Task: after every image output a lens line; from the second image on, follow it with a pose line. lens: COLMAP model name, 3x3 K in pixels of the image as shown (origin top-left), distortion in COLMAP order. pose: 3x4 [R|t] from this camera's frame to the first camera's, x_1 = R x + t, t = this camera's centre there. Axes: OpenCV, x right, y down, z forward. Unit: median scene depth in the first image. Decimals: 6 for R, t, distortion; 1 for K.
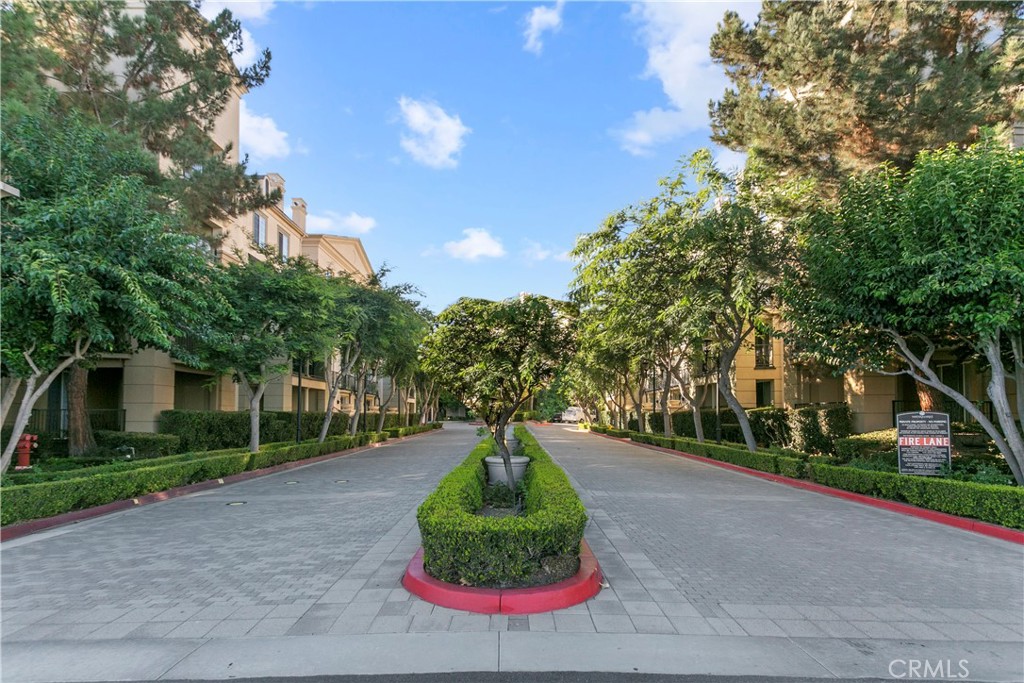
lens RADIAL K [[505.5, 0, 510.4], [0, 505.5, 406.8], [0, 0, 1]] dist [0.002916, 0.000335]
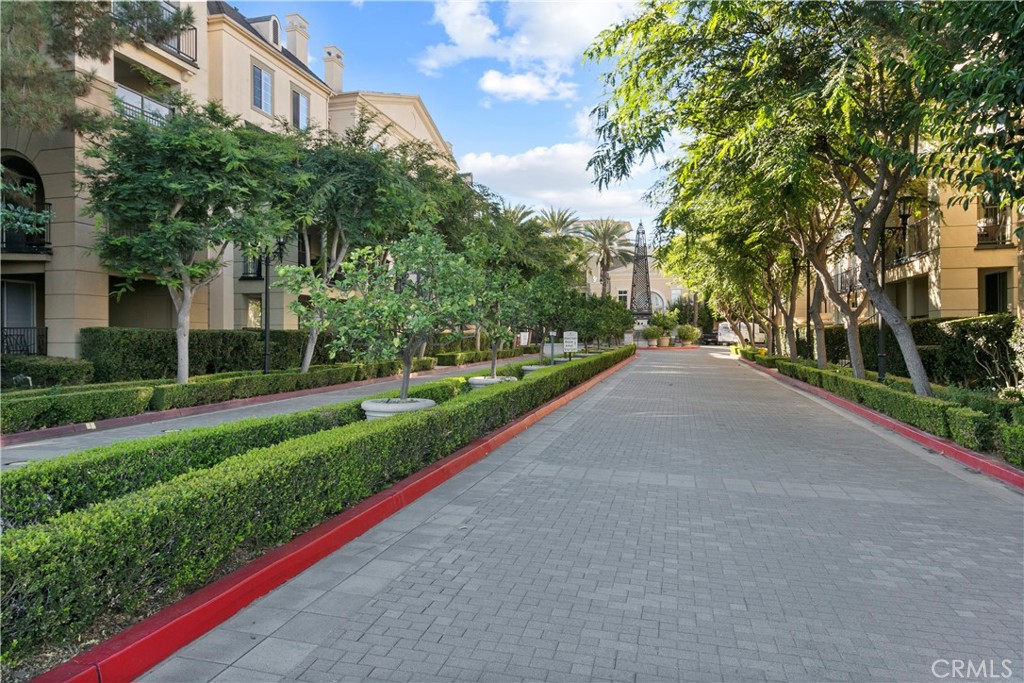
lens RADIAL K [[685.0, 0, 512.0], [0, 685.0, 341.5], [0, 0, 1]] dist [-0.001125, -0.000279]
pose [[0.975388, -0.002290, -0.220483, 0.155697], [0.007865, 0.999671, 0.024412, 0.006968], [0.220355, -0.025545, 0.975085, 0.138441]]
